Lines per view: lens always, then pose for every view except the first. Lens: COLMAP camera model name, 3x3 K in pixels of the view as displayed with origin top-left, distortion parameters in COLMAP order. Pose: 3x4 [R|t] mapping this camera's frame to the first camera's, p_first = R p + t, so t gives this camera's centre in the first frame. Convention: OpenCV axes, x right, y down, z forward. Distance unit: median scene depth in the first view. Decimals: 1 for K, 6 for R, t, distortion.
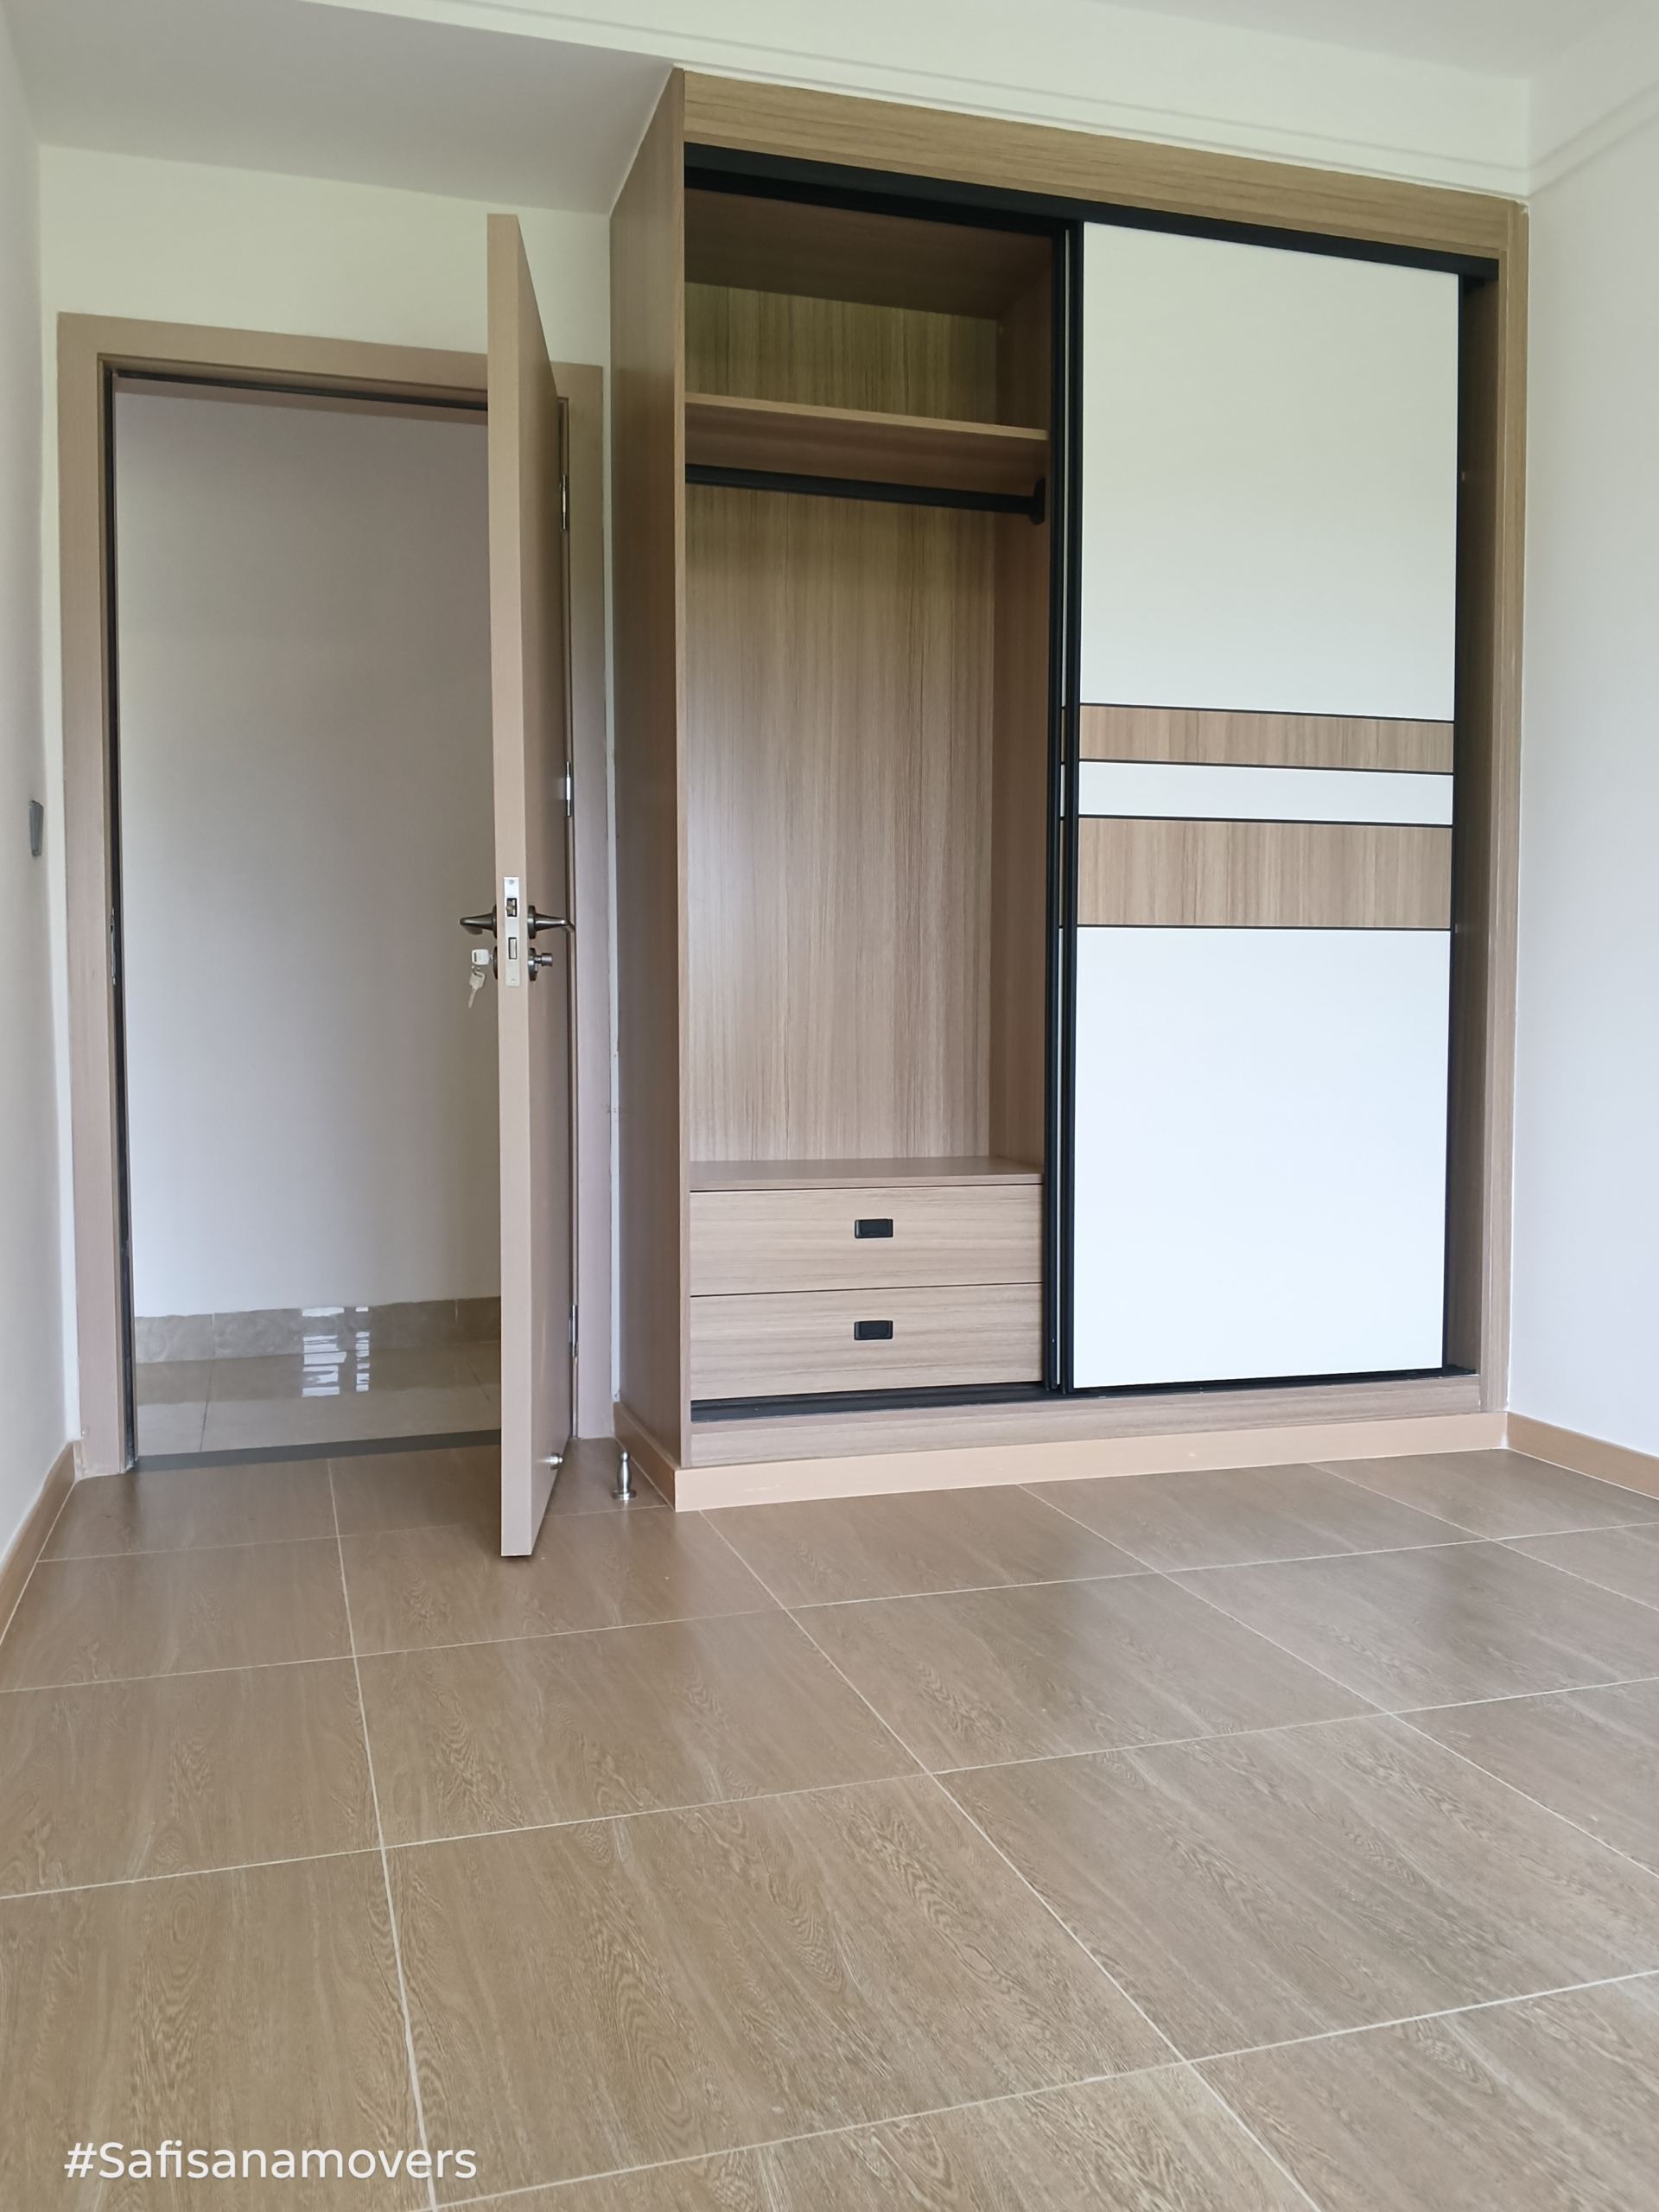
lens RADIAL K [[1833.7, 0, 845.2], [0, 1833.7, 1082.0], [0, 0, 1]] dist [-0.007426, -0.003617]
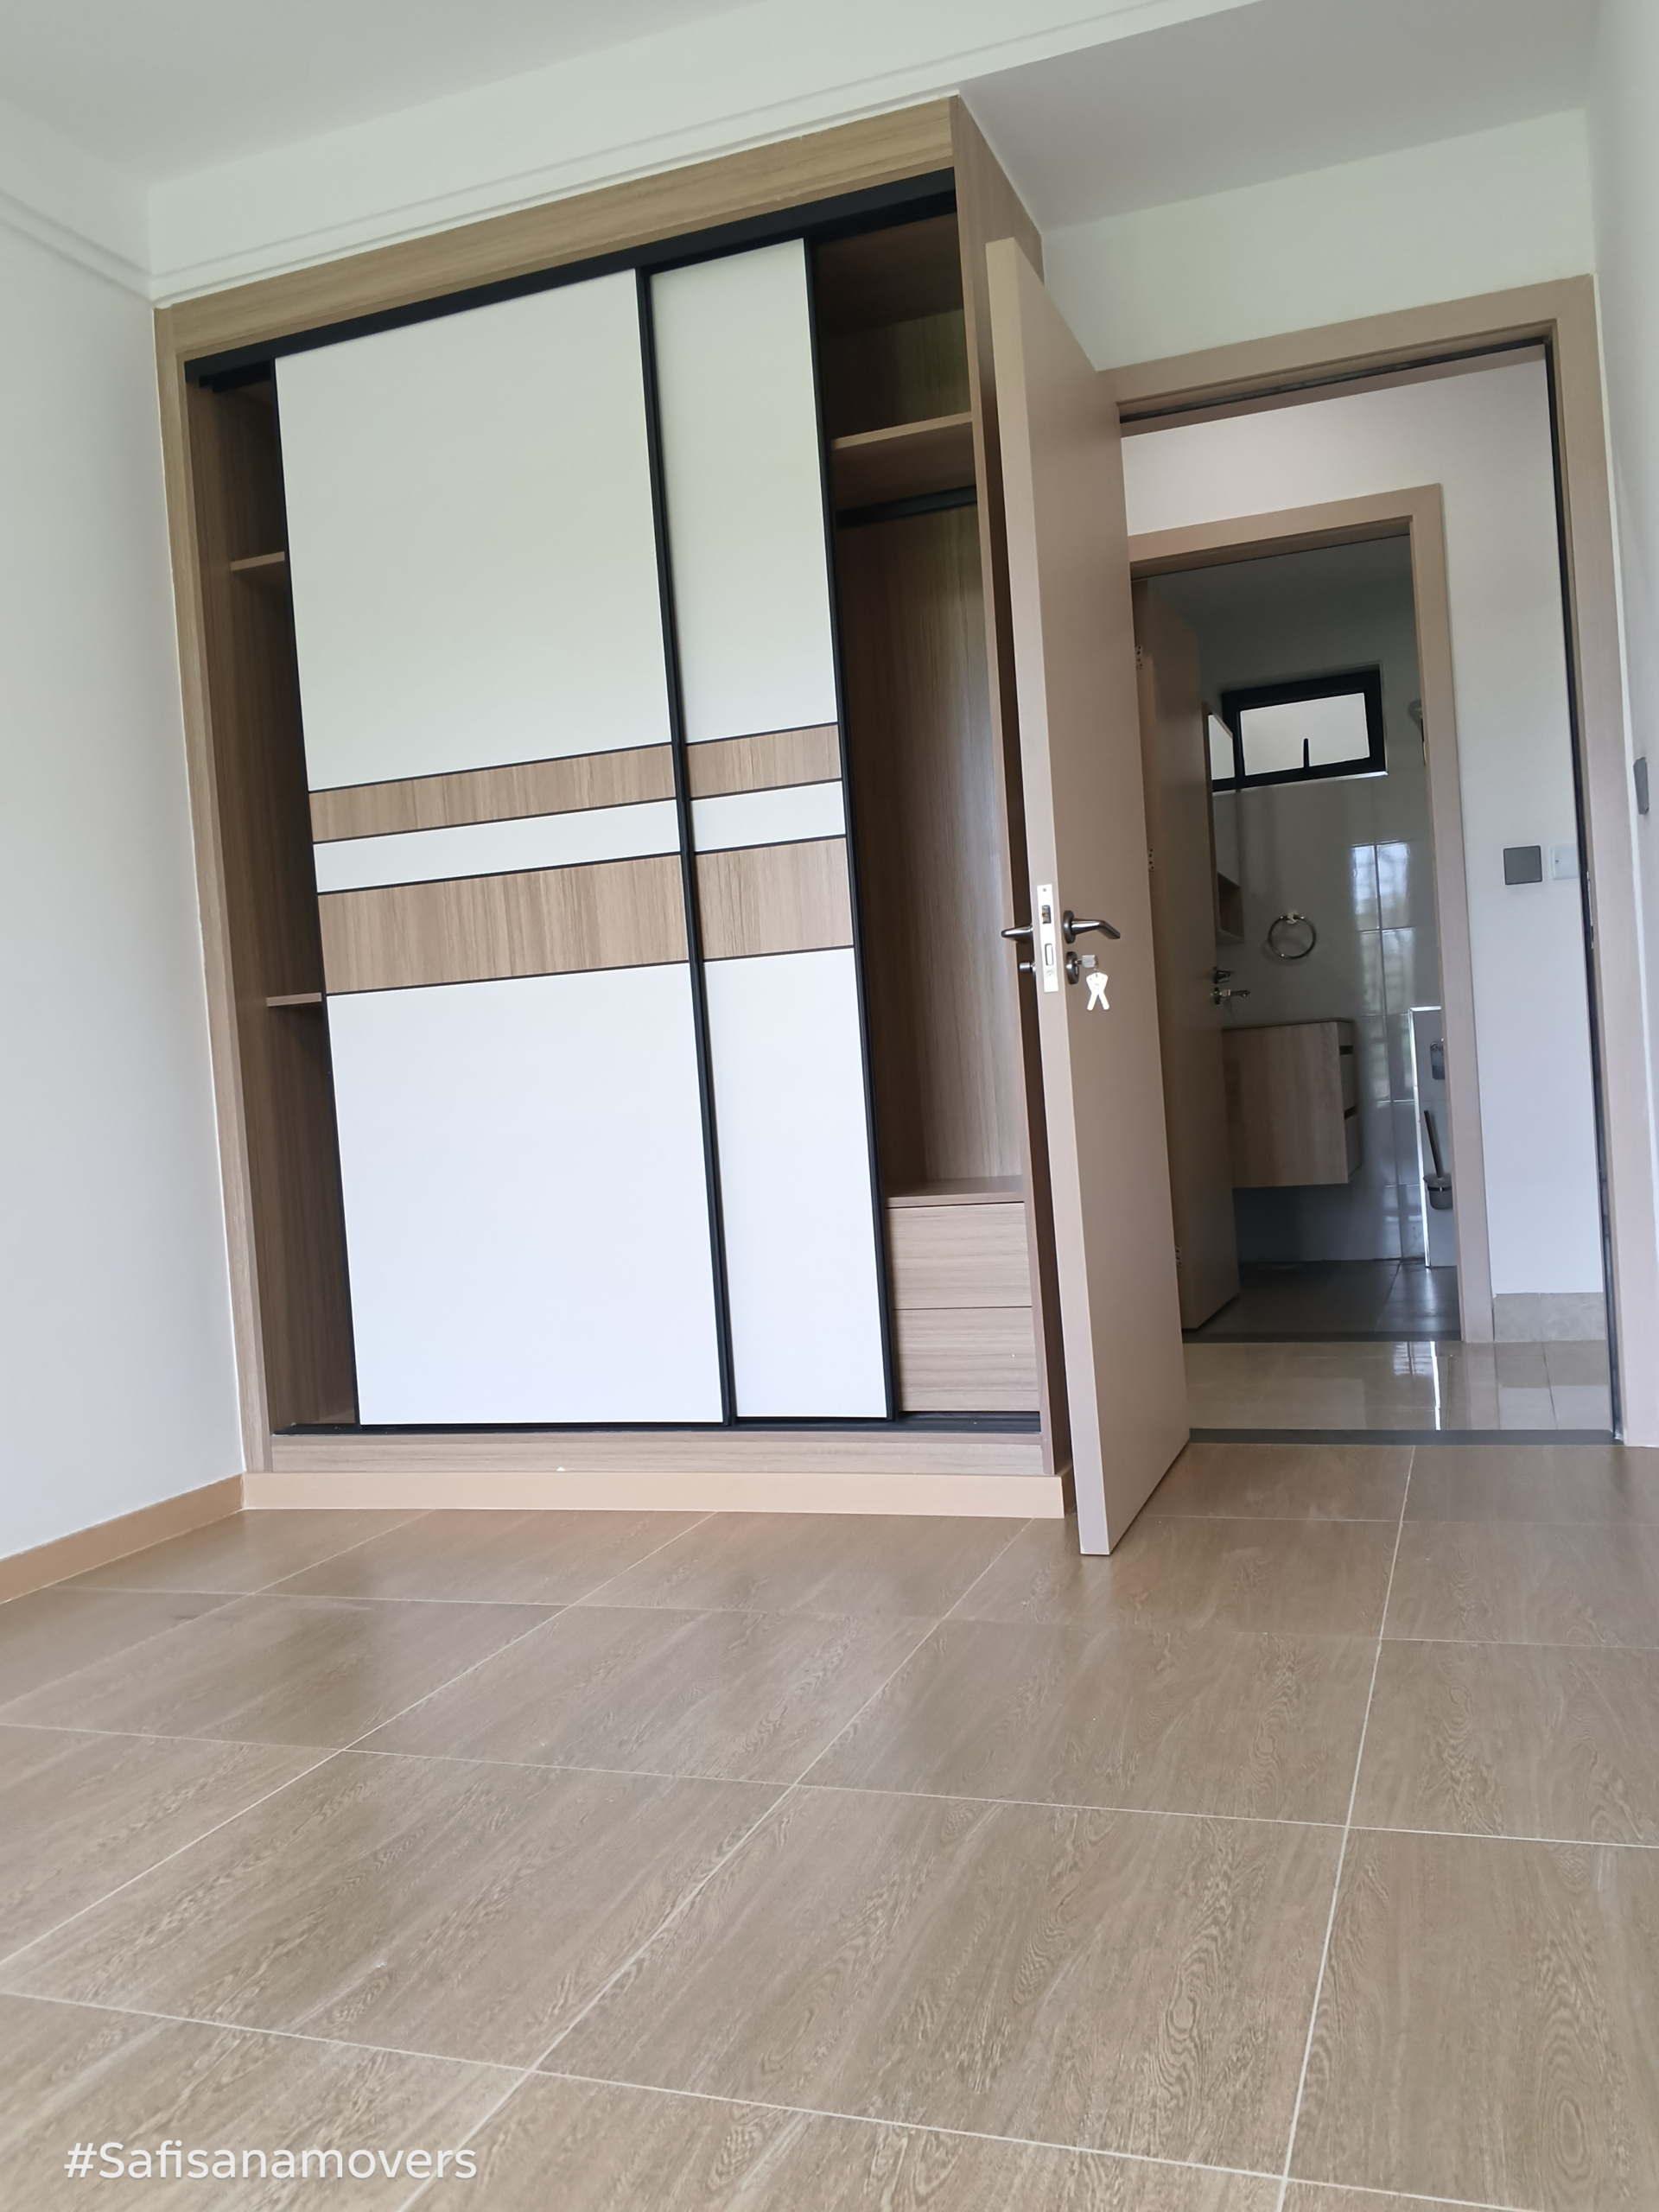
lens RADIAL K [[1833.7, 0, 844.0], [0, 1833.7, 1105.1], [0, 0, 1]] dist [-0.007426, -0.003617]
pose [[0.803272, -0.028072, -0.594951, 0.822579], [0.044375, 0.998933, 0.012779, -0.016016], [0.593957, -0.036666, 0.803661, 0.246498]]
